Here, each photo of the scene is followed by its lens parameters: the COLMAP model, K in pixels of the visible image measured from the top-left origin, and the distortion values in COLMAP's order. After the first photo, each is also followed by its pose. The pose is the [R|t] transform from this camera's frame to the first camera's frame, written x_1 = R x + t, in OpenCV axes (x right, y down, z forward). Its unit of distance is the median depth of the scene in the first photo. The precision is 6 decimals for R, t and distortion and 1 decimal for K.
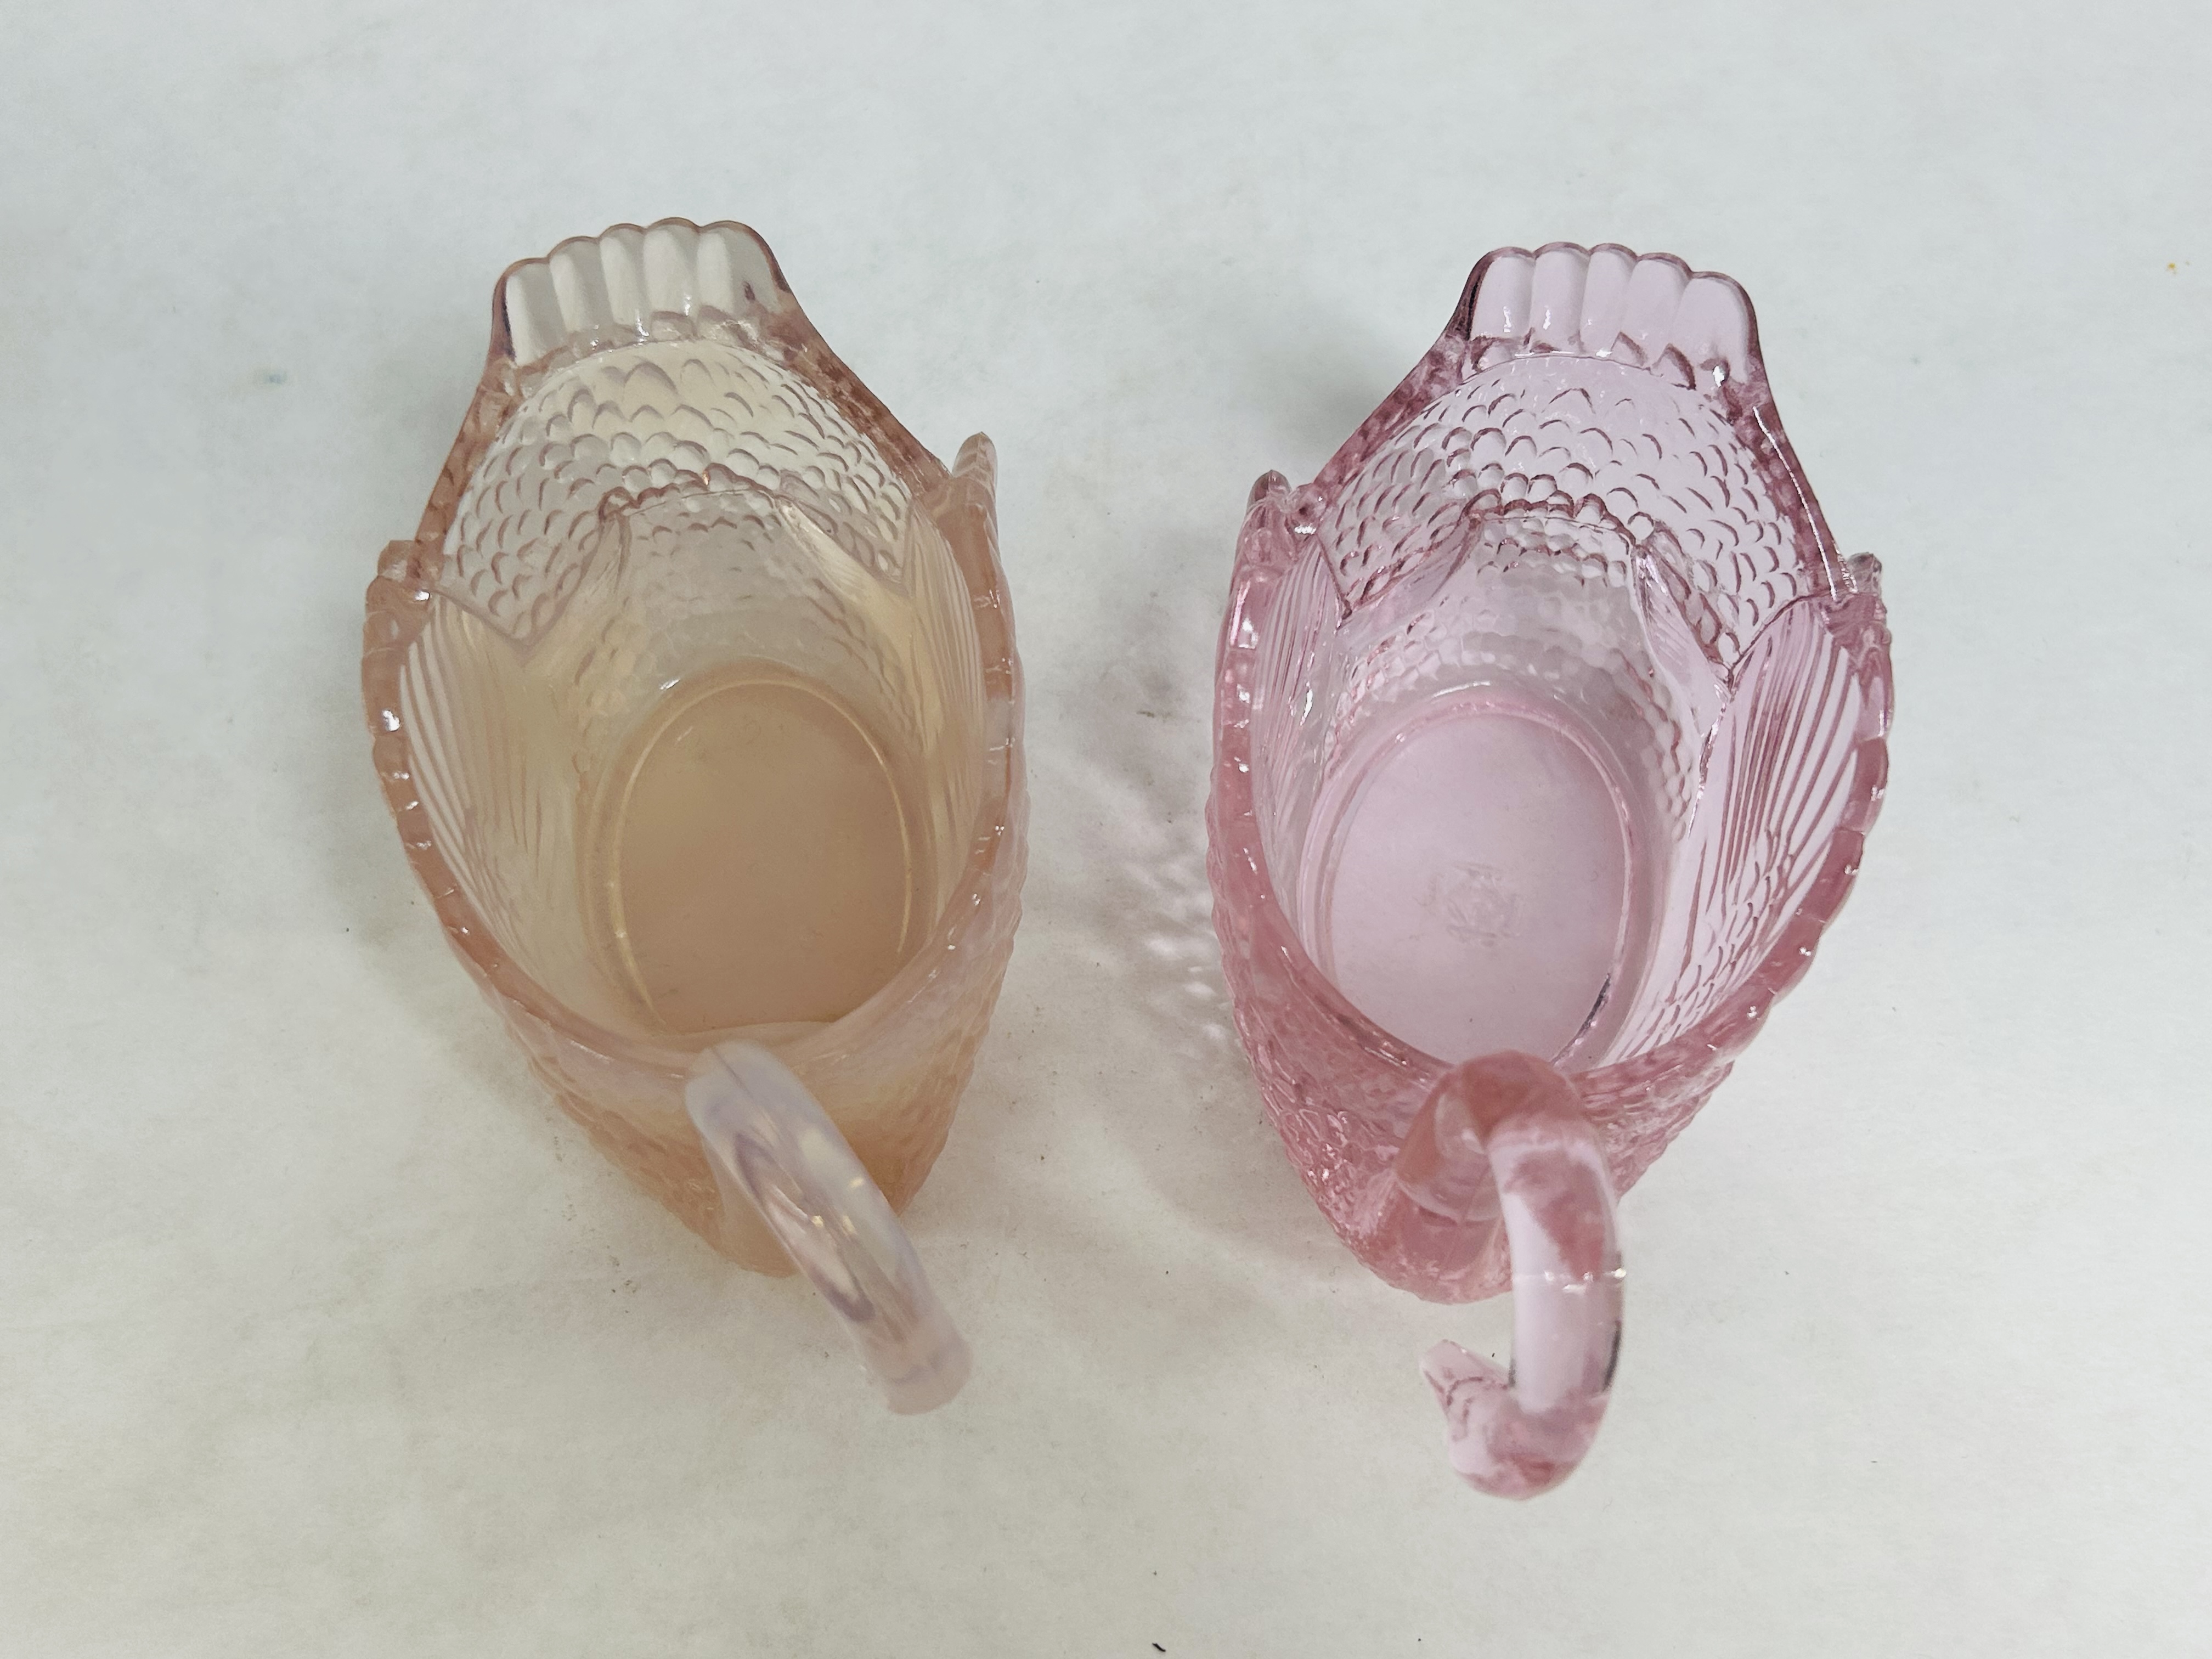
lens RADIAL K [[2292.1, 0, 1106.0], [0, 2292.1, 829.5], [0, 0, 1]] dist [0.182445, -0.346510]
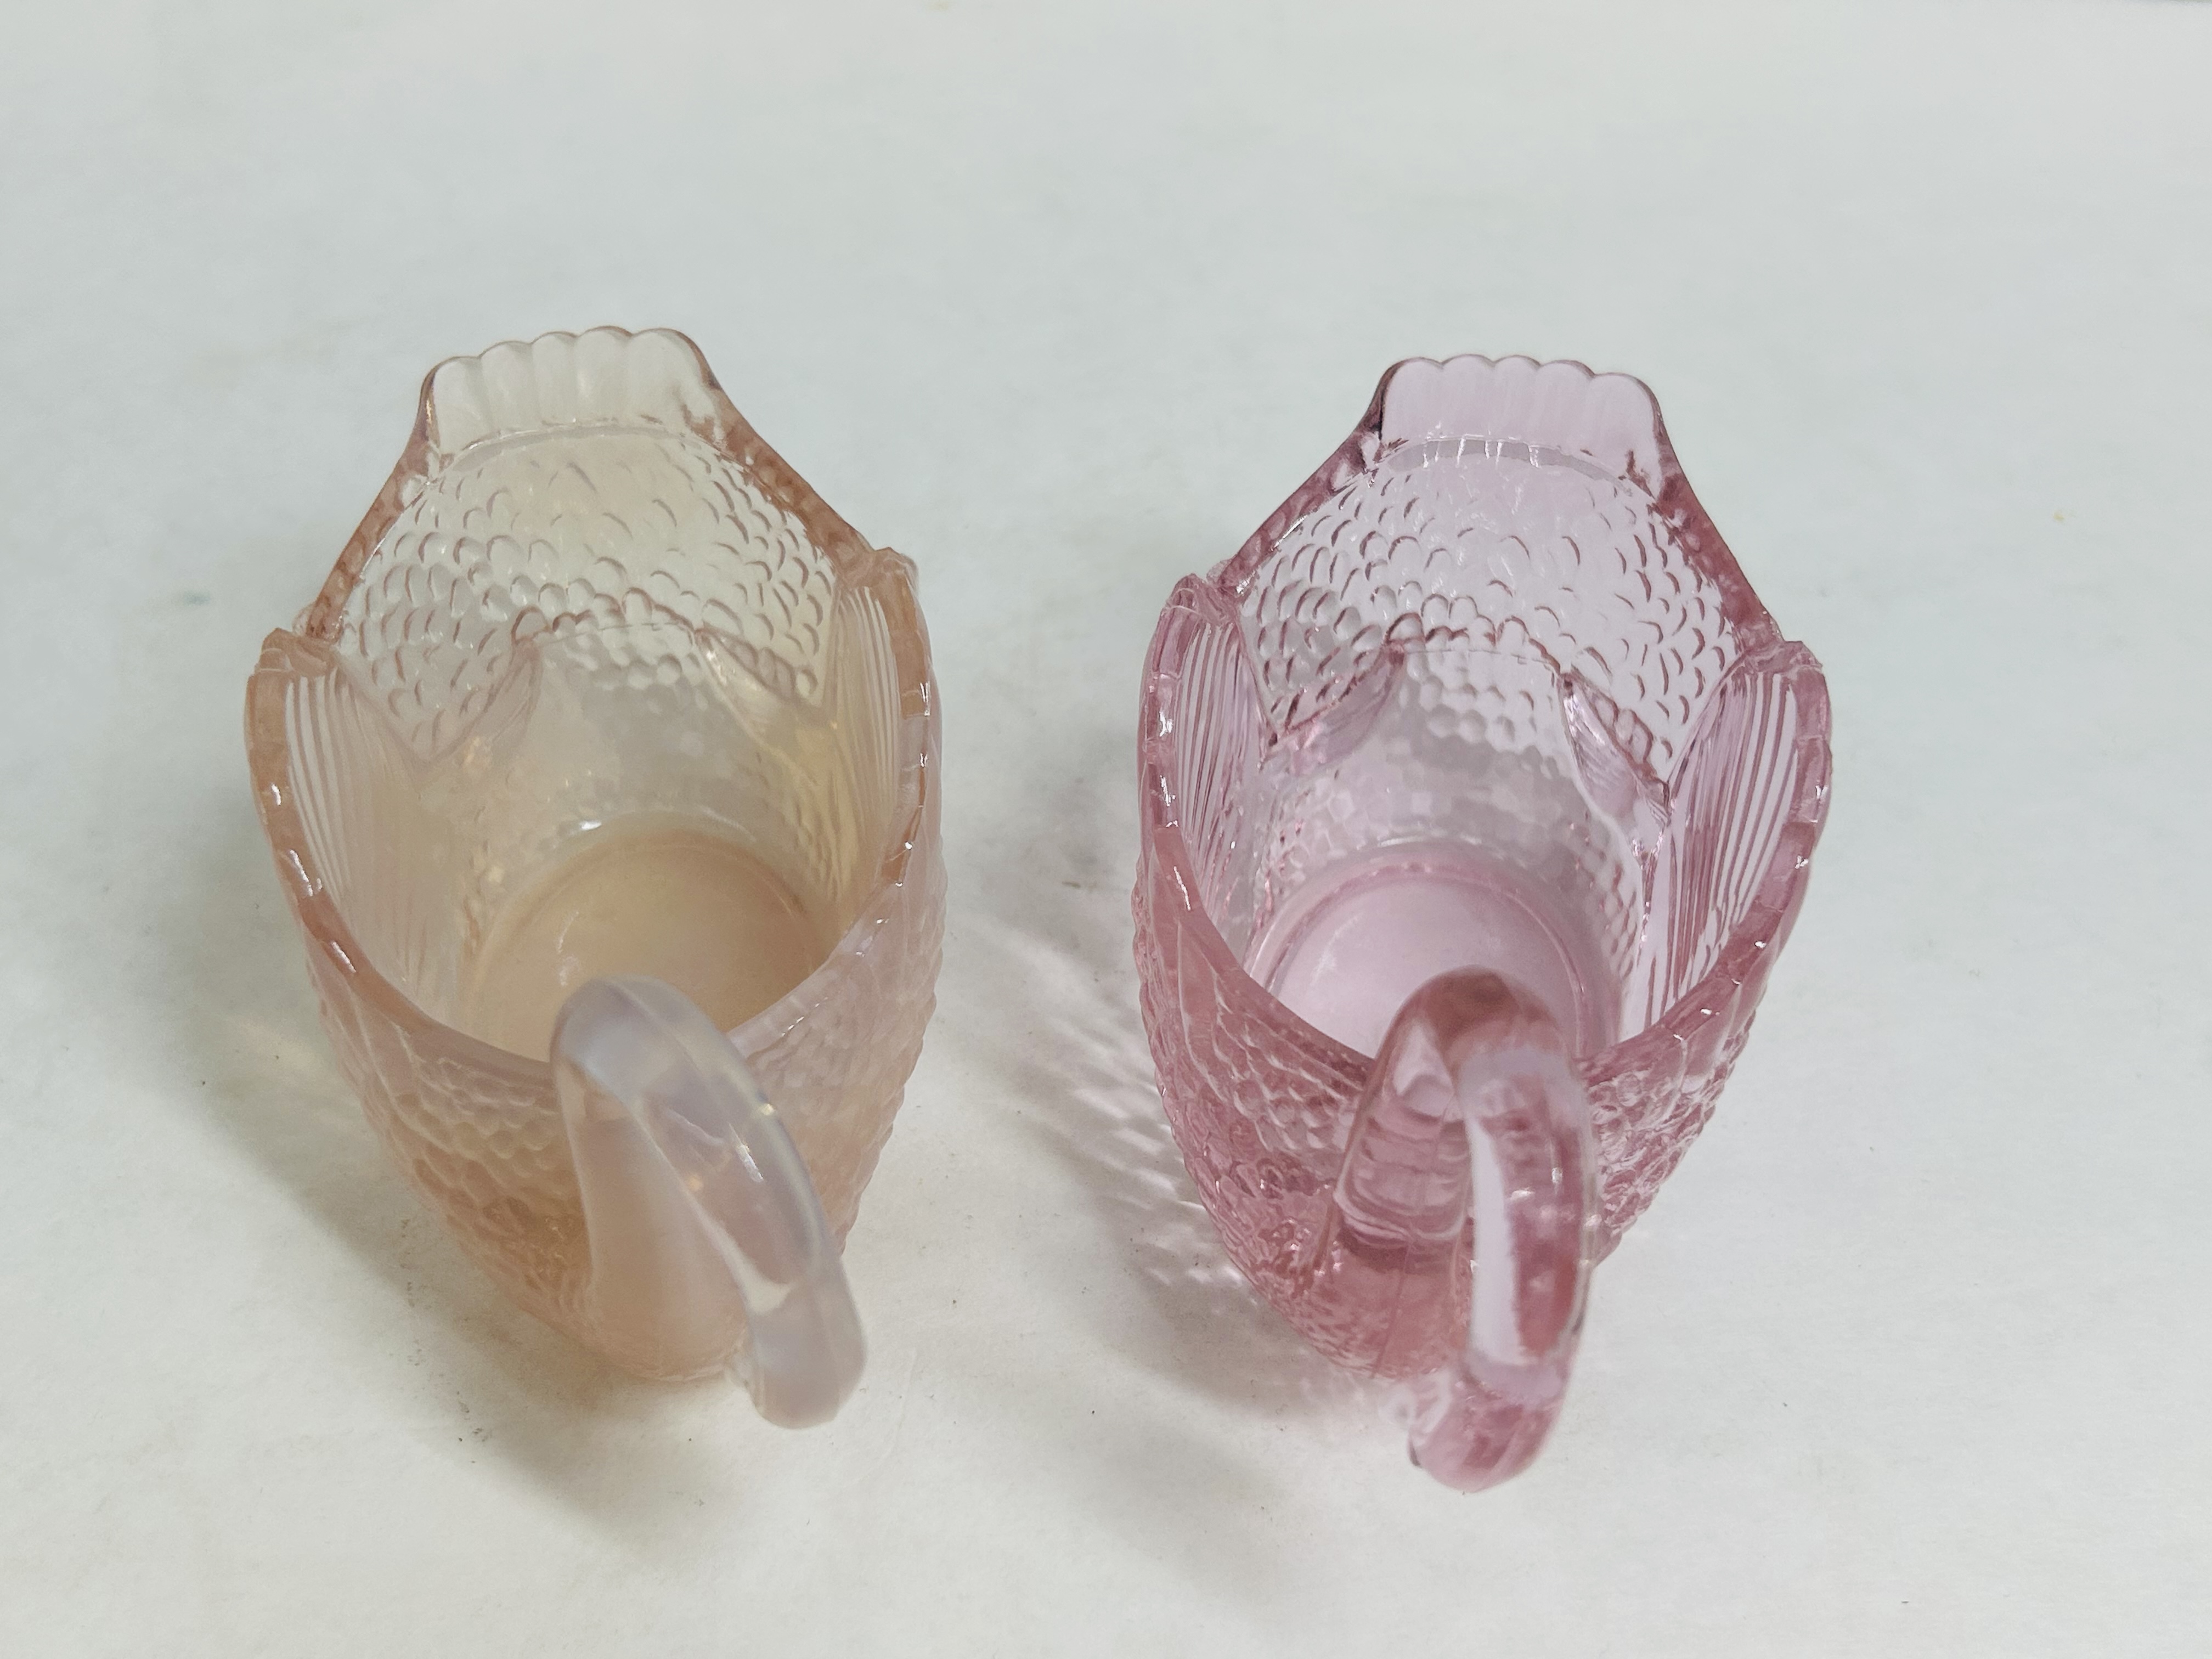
lens RADIAL K [[2265.5, 0, 1106.0], [0, 2265.5, 829.5], [0, 0, 1]] dist [0.192437, -0.329571]
pose [[0.999622, 0.002424, 0.027393, 0.006561], [0.006038, 0.952447, -0.304645, 0.243851], [-0.026829, 0.304695, 0.952072, 0.092724]]
